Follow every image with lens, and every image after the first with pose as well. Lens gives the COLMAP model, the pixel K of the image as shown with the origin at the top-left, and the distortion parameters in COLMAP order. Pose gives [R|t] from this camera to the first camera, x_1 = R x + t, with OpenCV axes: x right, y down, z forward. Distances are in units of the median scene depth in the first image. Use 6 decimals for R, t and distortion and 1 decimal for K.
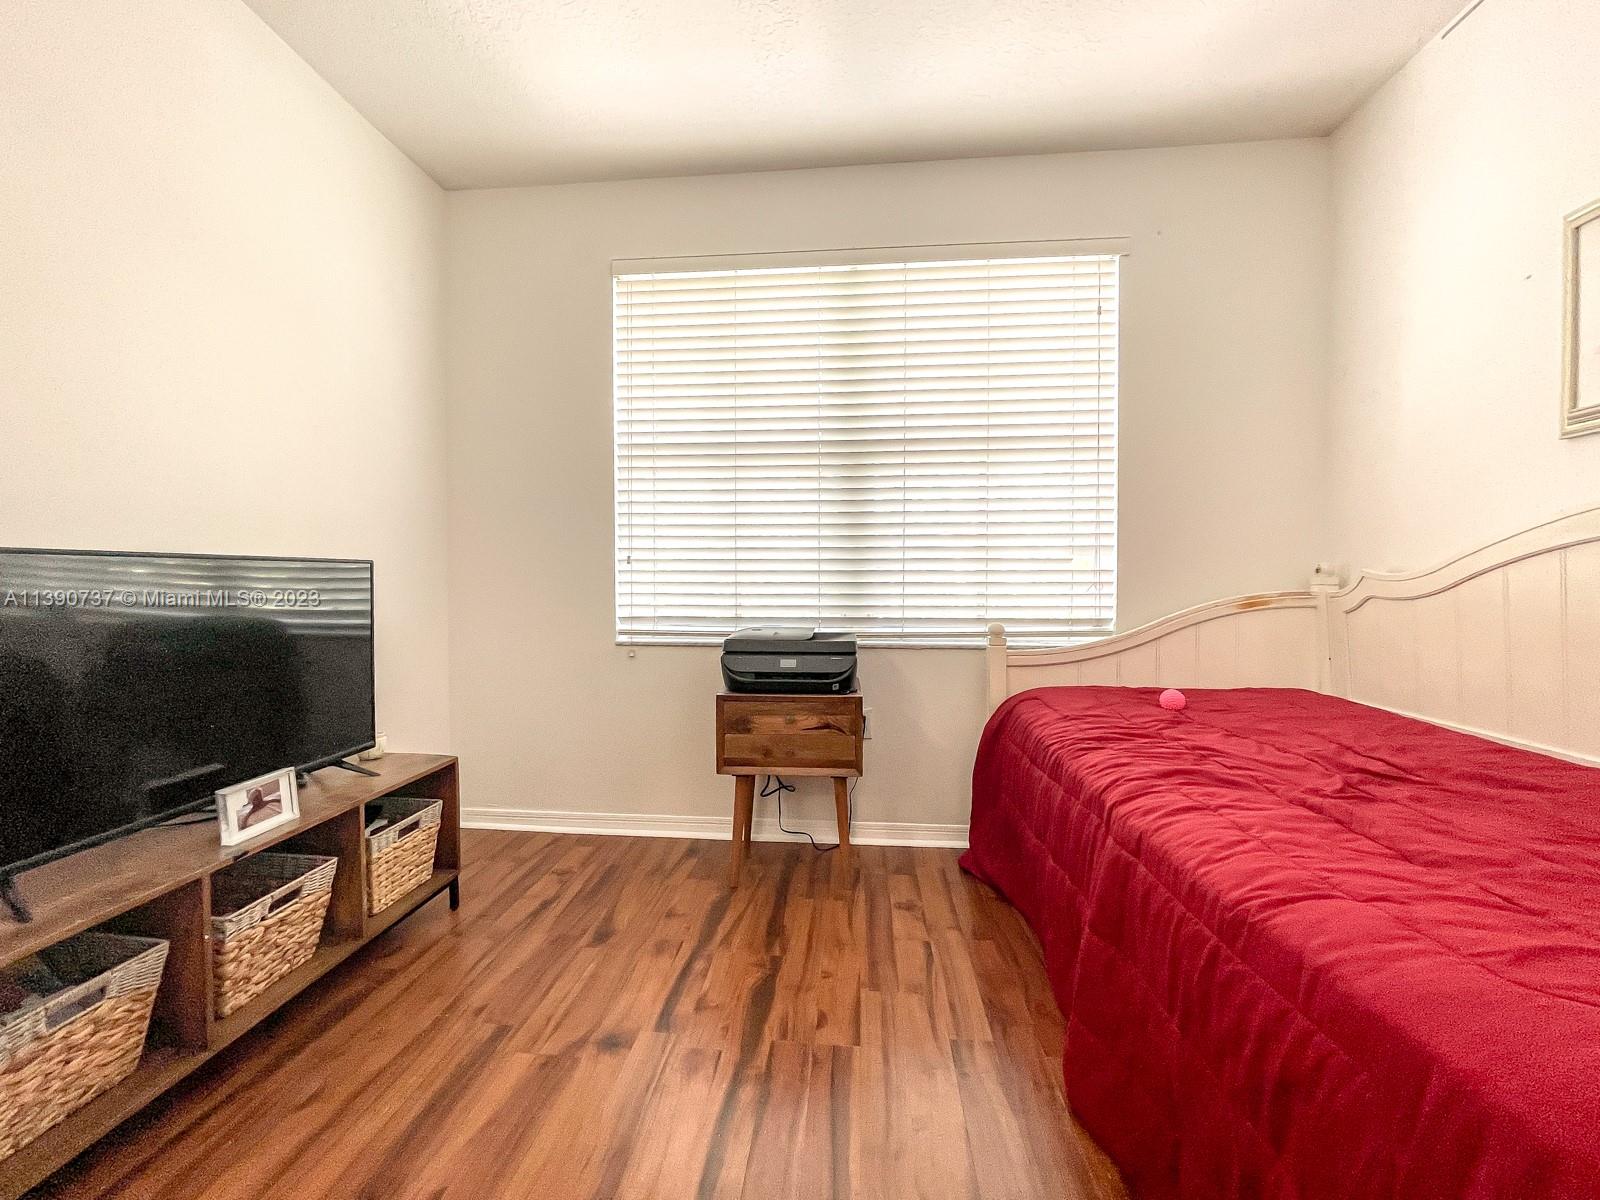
lens RADIAL K [[667.5, 0, 784.1], [0, 667.5, 571.0], [0, 0, 1]] dist [-0.000119, -0.001032]
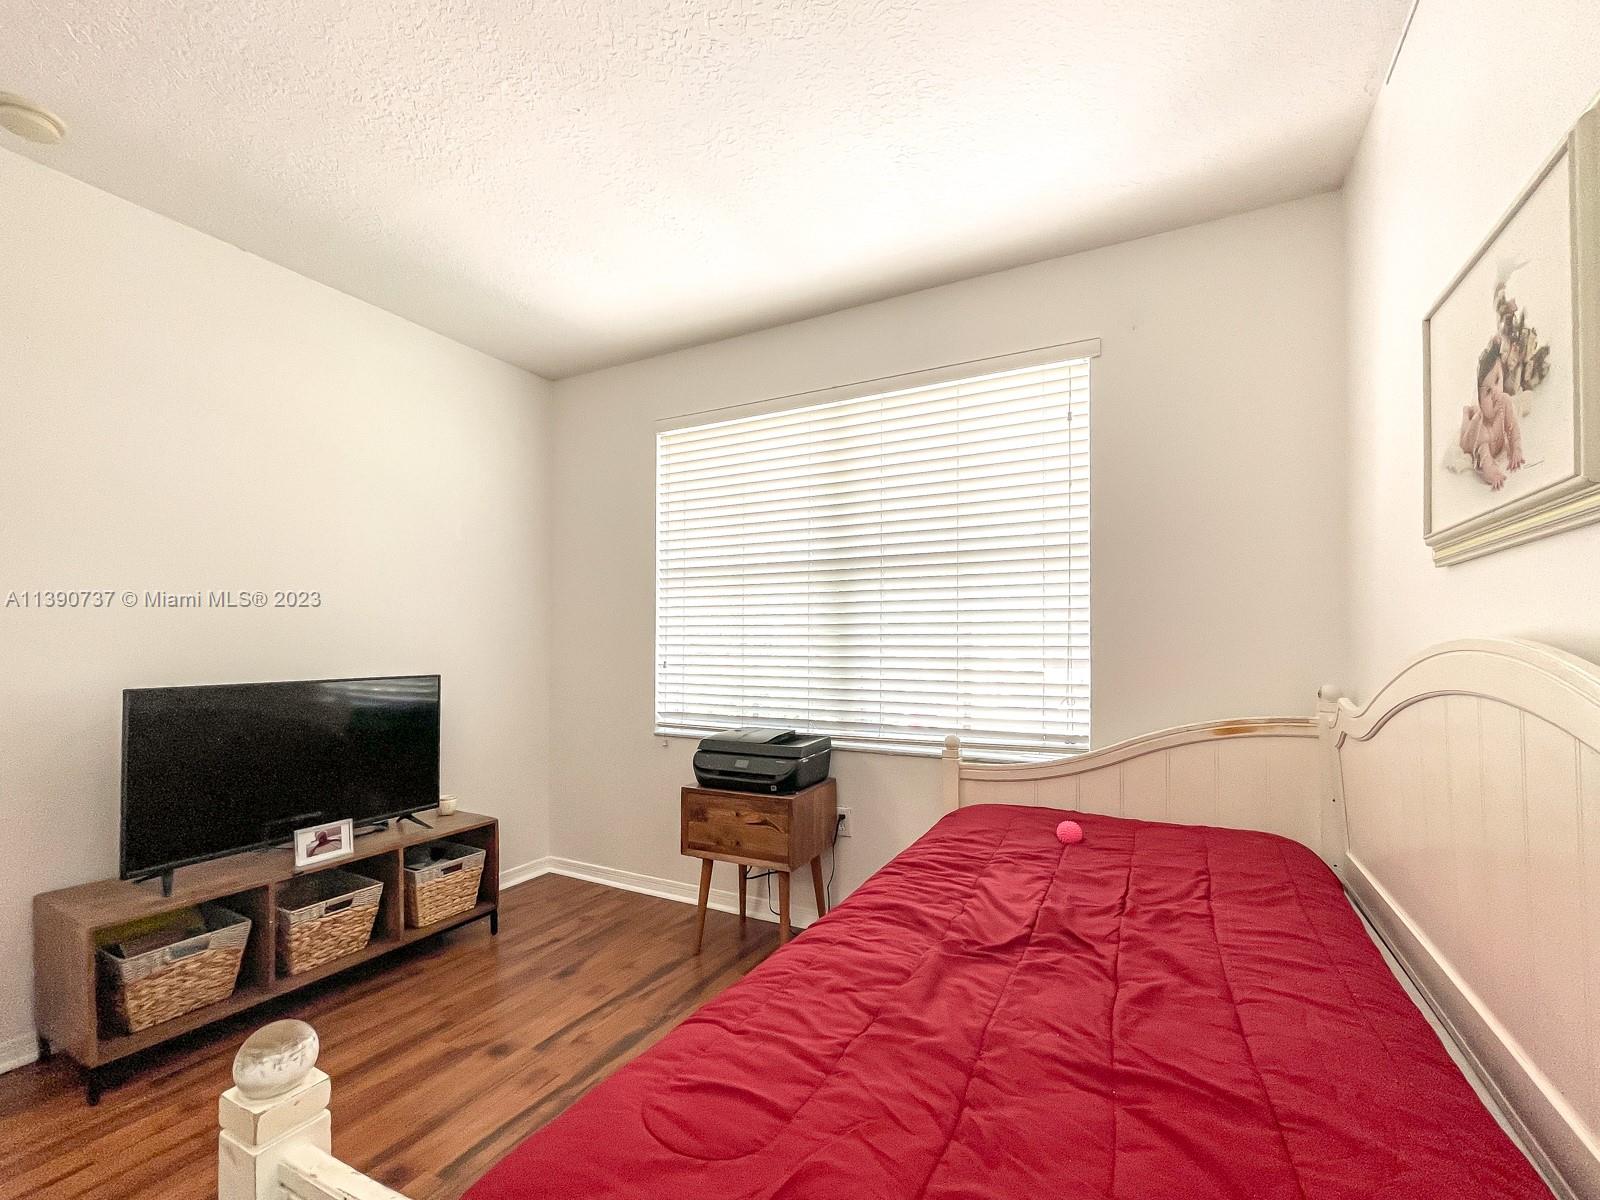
lens RADIAL K [[661.6, 0, 805.7], [0, 661.6, 613.4], [0, 0, 1]] dist [-0.001445, 0.000757]
pose [[0.932657, -0.013934, -0.360496, 0.567269], [0.001175, 0.999366, -0.035589, -0.086146], [0.360764, 0.032769, 0.932081, -0.033016]]
